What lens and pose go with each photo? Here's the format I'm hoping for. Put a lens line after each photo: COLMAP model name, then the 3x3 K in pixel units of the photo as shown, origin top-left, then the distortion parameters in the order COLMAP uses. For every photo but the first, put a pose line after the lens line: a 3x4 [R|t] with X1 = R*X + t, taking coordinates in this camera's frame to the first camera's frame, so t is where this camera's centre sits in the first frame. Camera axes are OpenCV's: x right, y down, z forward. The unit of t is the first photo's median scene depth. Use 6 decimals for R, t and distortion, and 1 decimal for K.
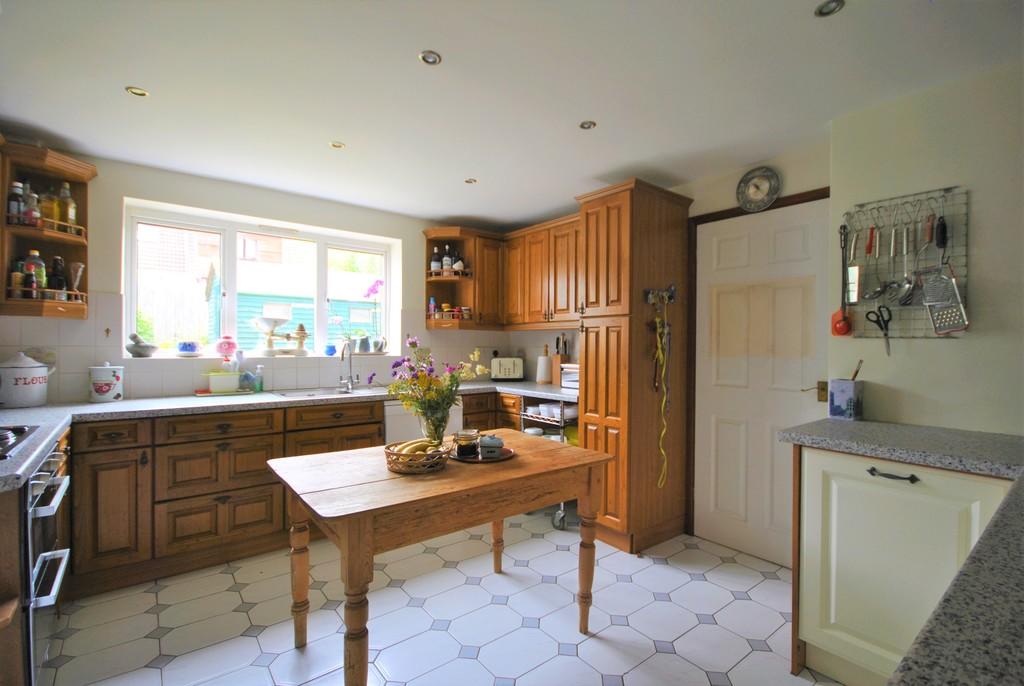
lens RADIAL K [[475.4, 0, 512.0], [0, 475.4, 343.0], [0, 0, 1]] dist [-0.000887, -0.000229]
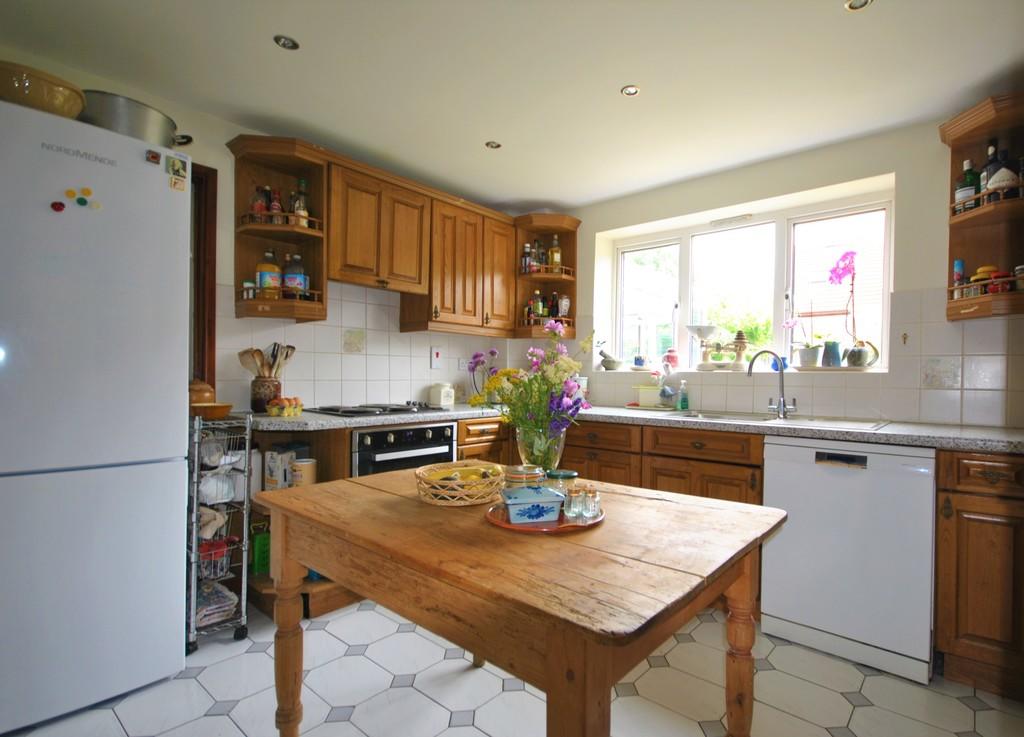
lens RADIAL K [[489.3, 0, 512.0], [0, 489.3, 368.5], [0, 0, 1]] dist [0.002214, 0.000170]
pose [[0.231689, -0.012223, -0.972713, 0.289957], [-0.010191, 0.999836, -0.014991, 0.043490], [0.972737, 0.013386, 0.231526, 0.498643]]
